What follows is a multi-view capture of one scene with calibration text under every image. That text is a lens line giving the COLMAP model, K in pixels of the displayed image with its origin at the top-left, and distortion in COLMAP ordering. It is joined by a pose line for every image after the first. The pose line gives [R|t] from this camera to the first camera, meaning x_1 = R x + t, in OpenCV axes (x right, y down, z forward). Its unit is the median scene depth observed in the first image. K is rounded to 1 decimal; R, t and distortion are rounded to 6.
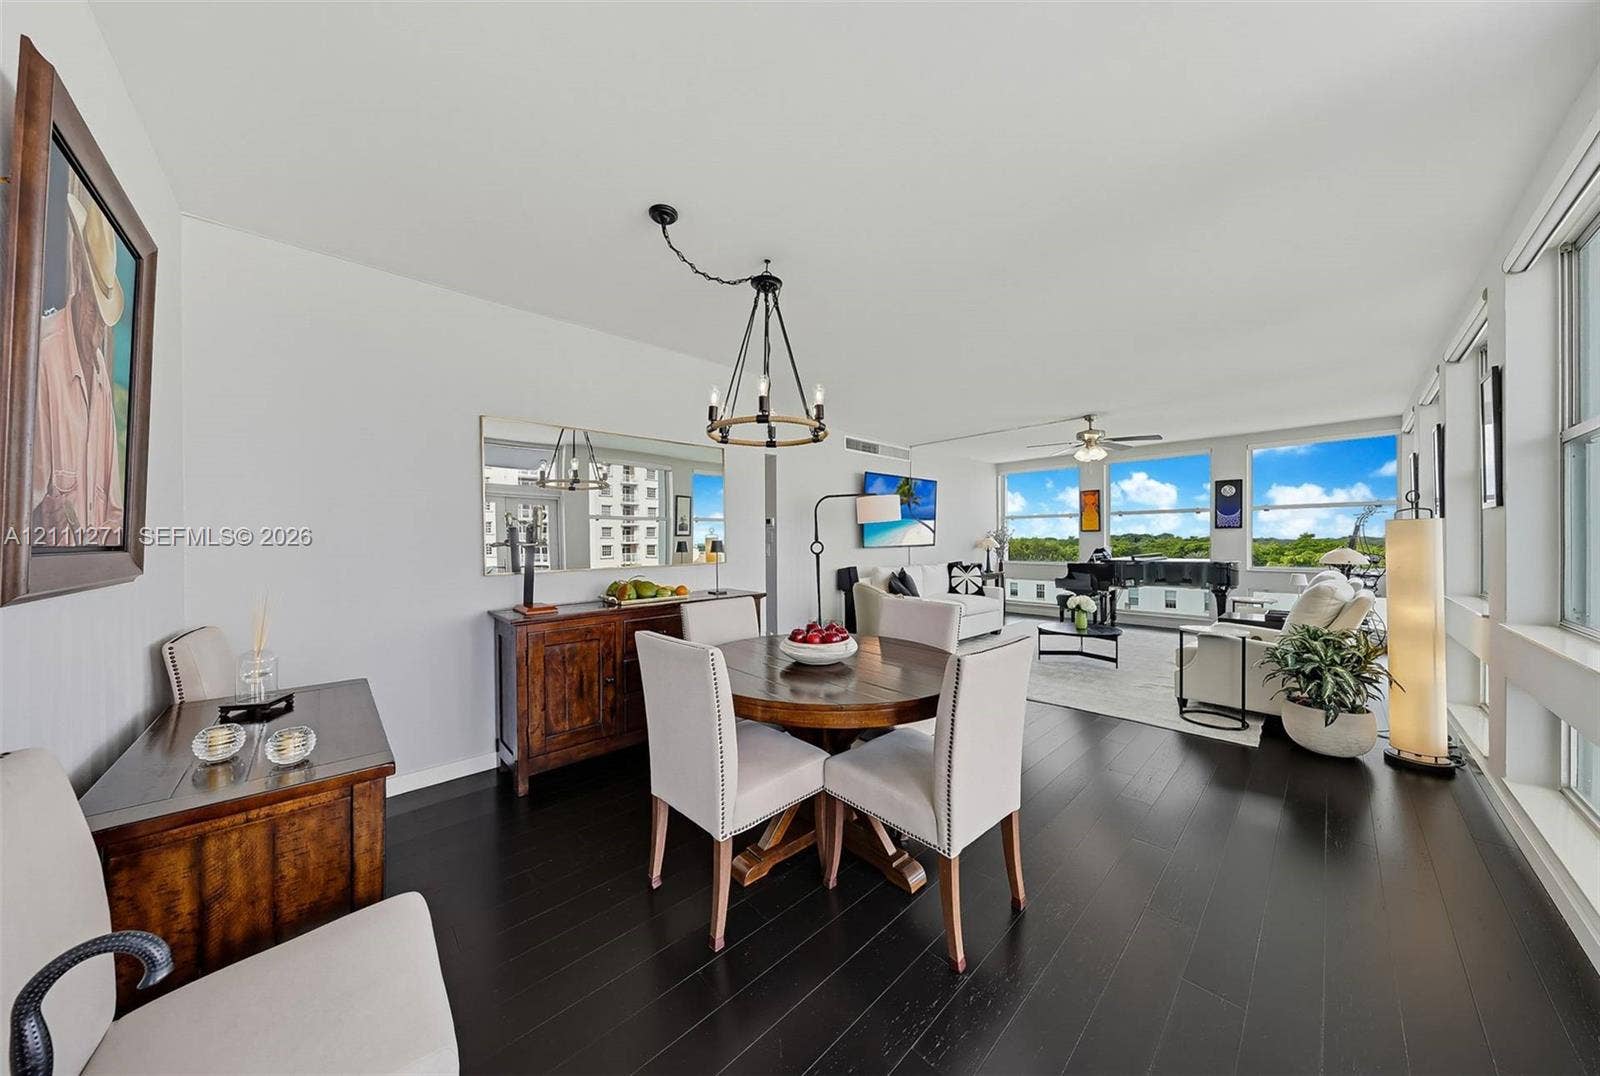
lens RADIAL K [[495.4, 0, 787.9], [0, 495.4, 541.4], [0, 0, 1]] dist [-0.001682, -0.000127]
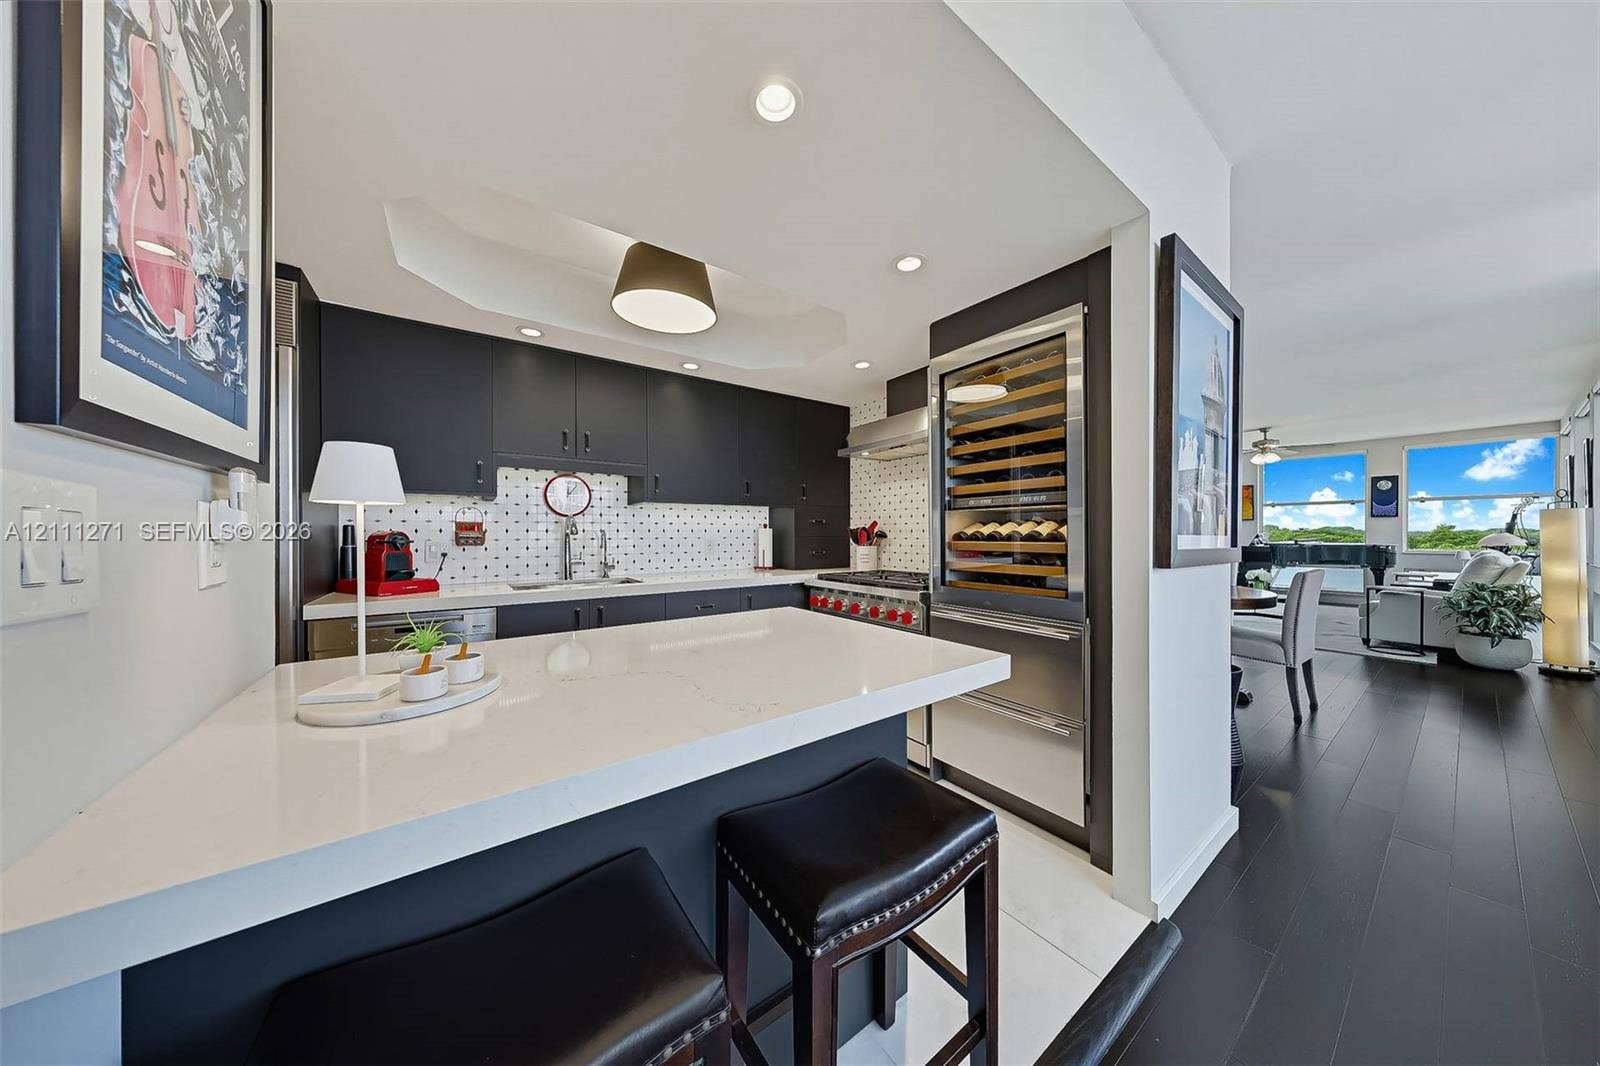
lens RADIAL K [[473.6, 0, 799.7], [0, 473.6, 535.0], [0, 0, 1]] dist [-0.000756, -0.000003]
pose [[0.991862, 0.000446, -0.127315, -0.666120], [-0.000060, 0.999995, 0.003039, 0.024001], [0.127315, -0.003007, 0.991858, -0.564859]]
